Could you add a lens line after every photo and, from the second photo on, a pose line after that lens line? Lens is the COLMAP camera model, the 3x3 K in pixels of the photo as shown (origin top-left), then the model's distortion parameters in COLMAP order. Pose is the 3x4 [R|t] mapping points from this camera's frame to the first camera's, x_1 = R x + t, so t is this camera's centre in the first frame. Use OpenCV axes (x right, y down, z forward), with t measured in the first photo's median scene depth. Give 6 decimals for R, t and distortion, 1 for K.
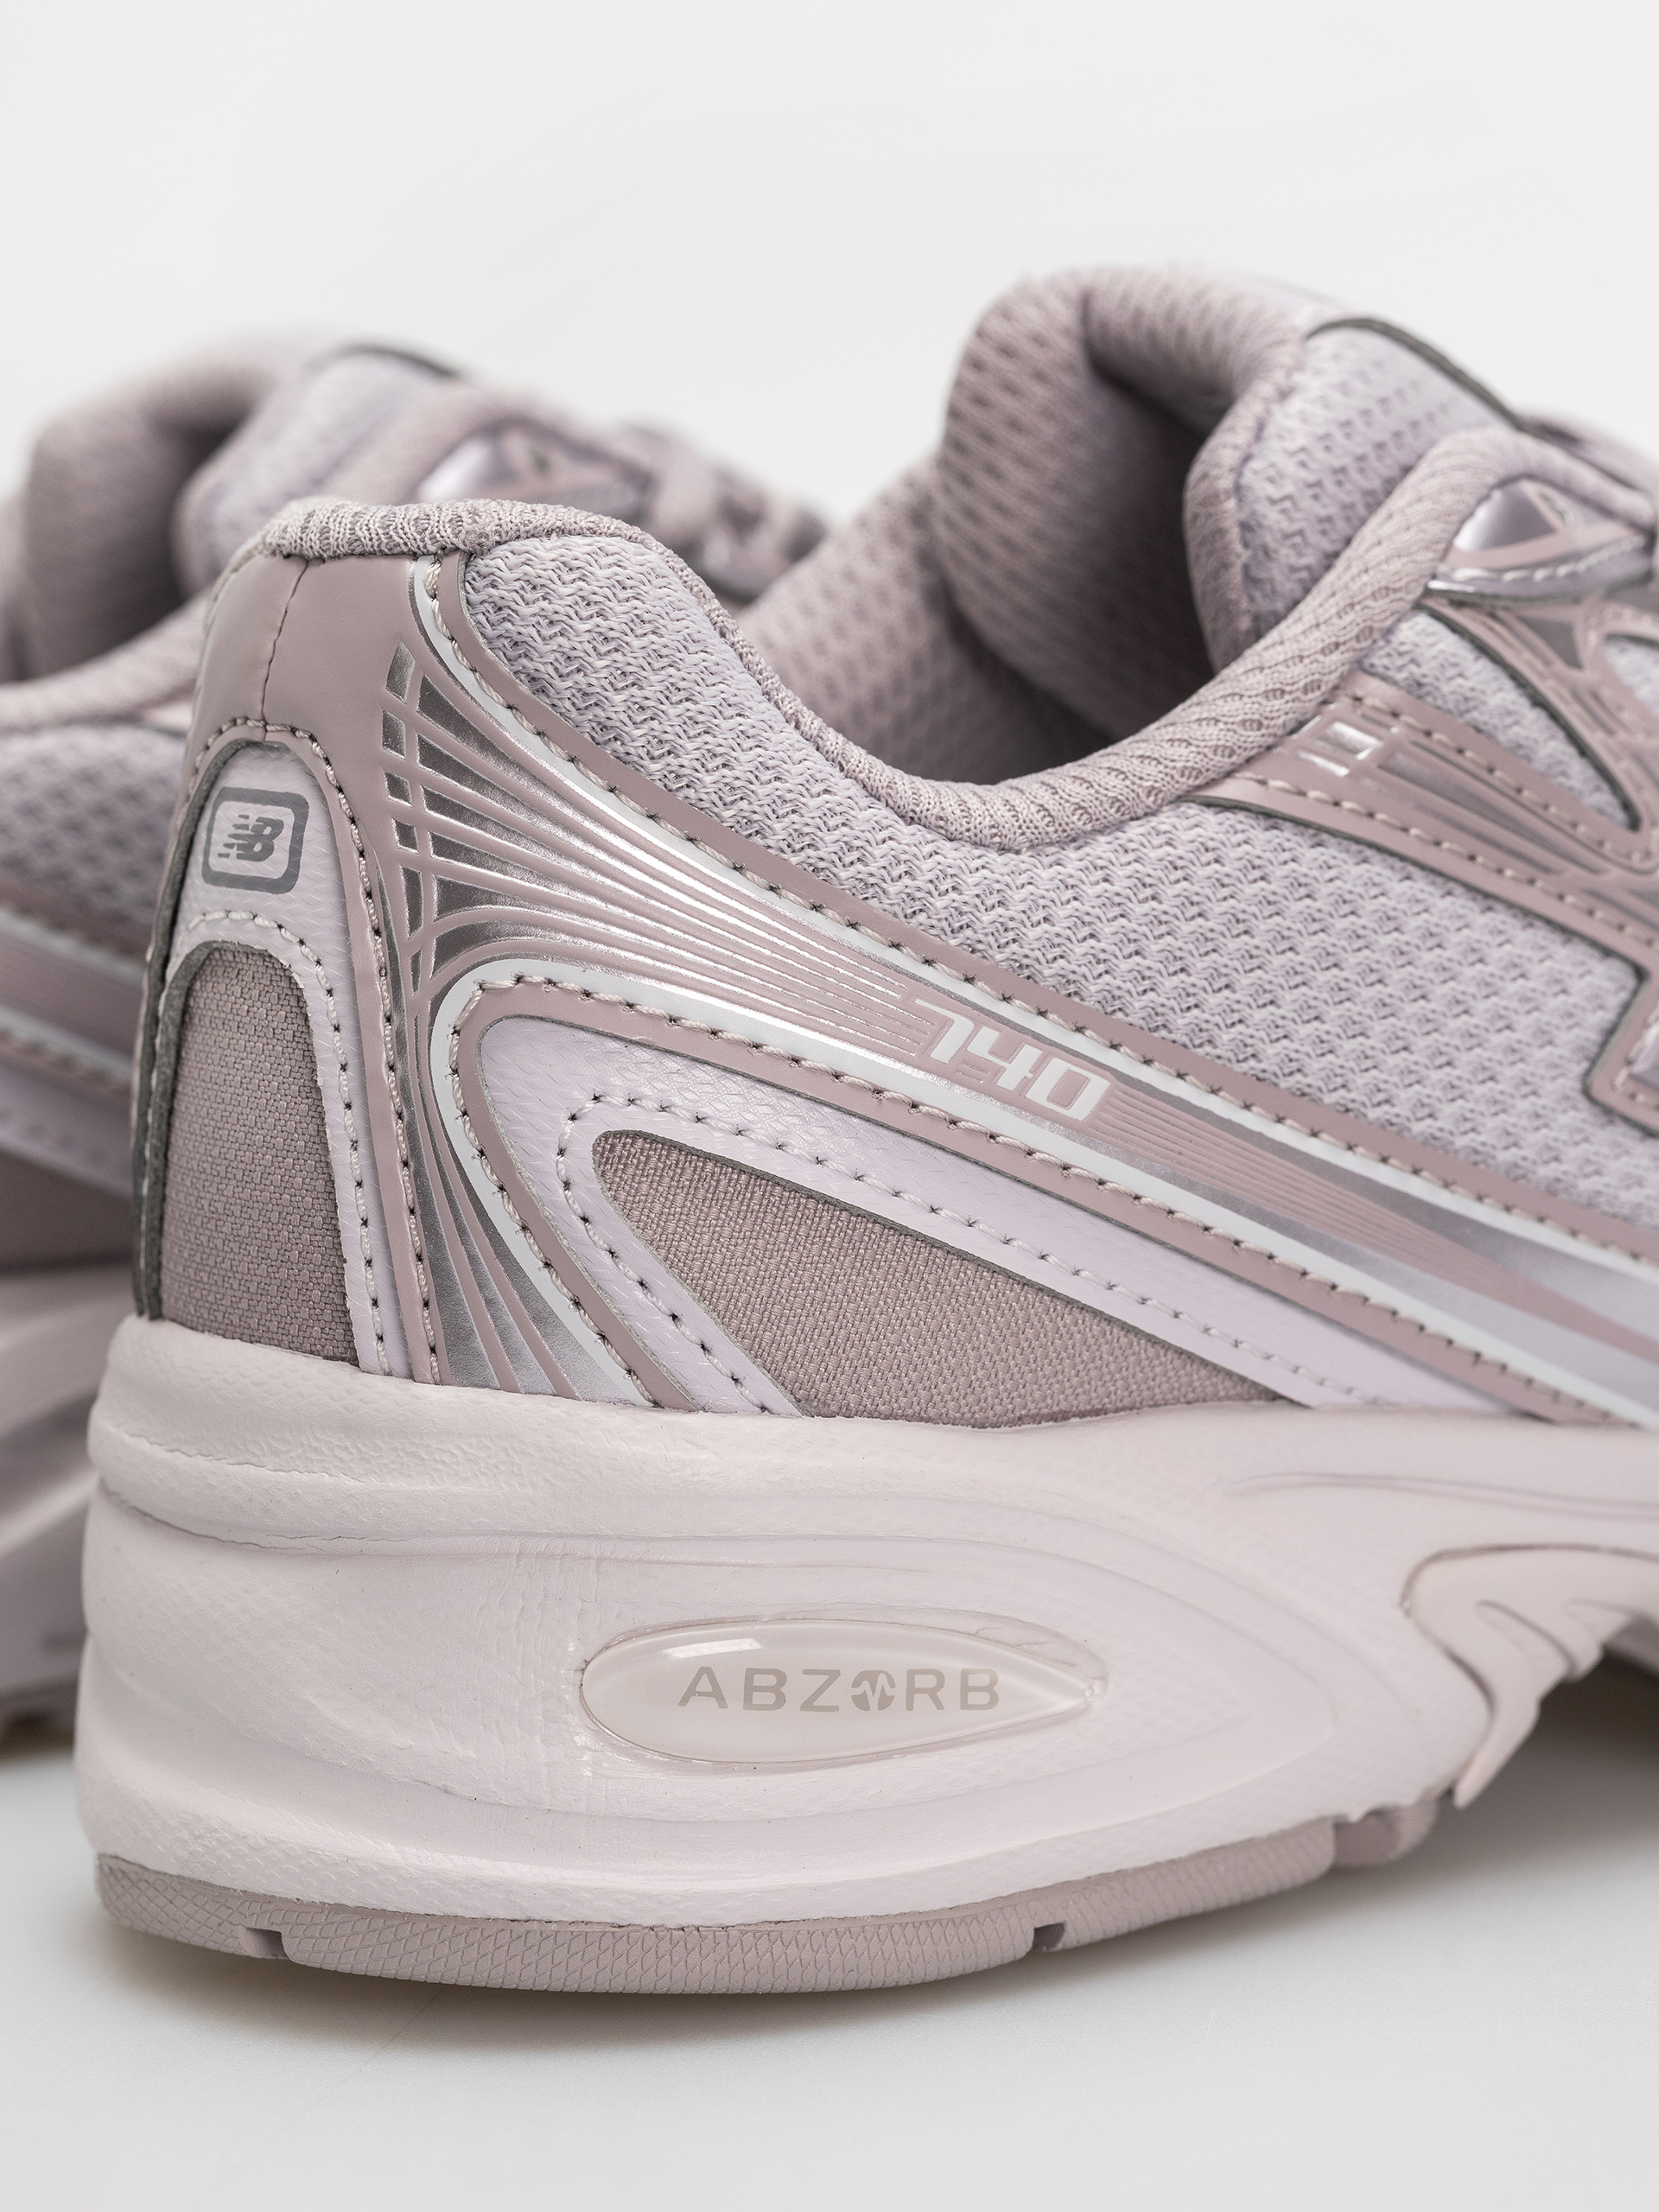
lens RADIAL K [[6582.3, 0, 829.5], [0, 6582.3, 1106.0], [0, 0, 1]] dist [0.107226, 0.355208]
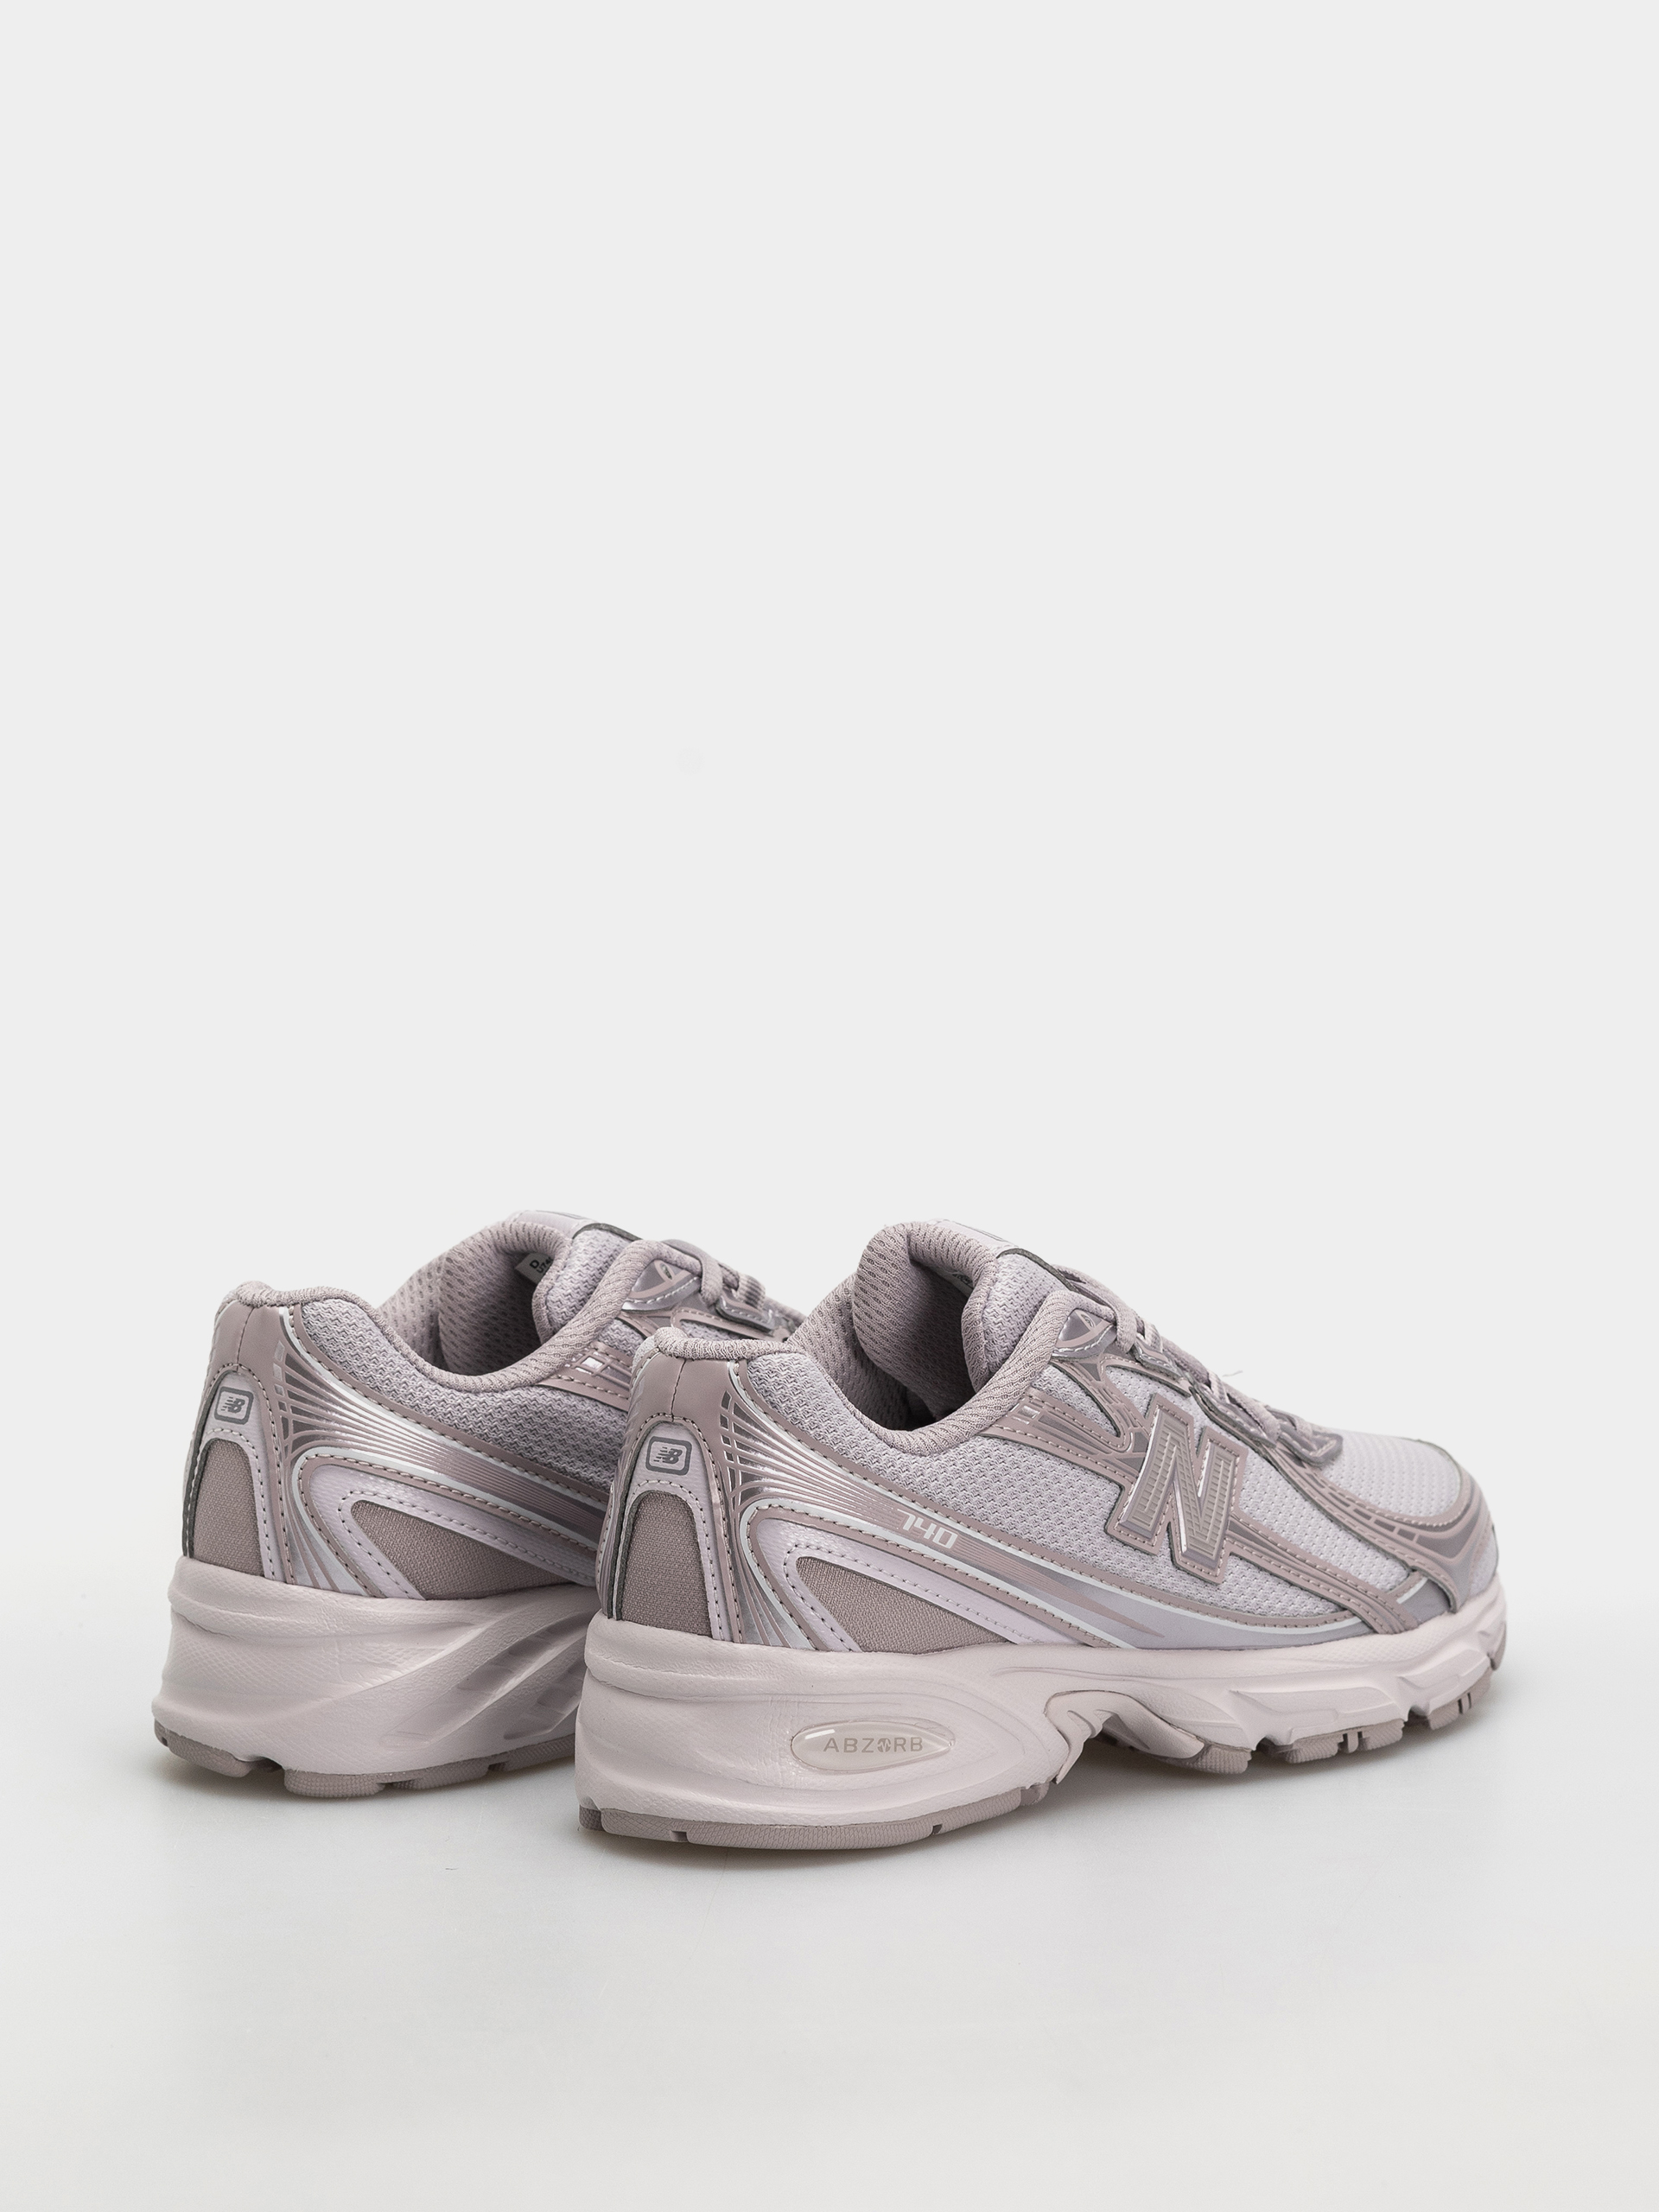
lens RADIAL K [[6582.3, 0, 829.5], [0, 6582.3, 1106.0], [0, 0, 1]] dist [0.107226, 0.355208]
pose [[0.983832, -0.002888, 0.179068, -0.535792], [0.006015, 0.999839, -0.016925, -0.144698], [-0.178990, 0.017728, 0.983691, -1.866524]]
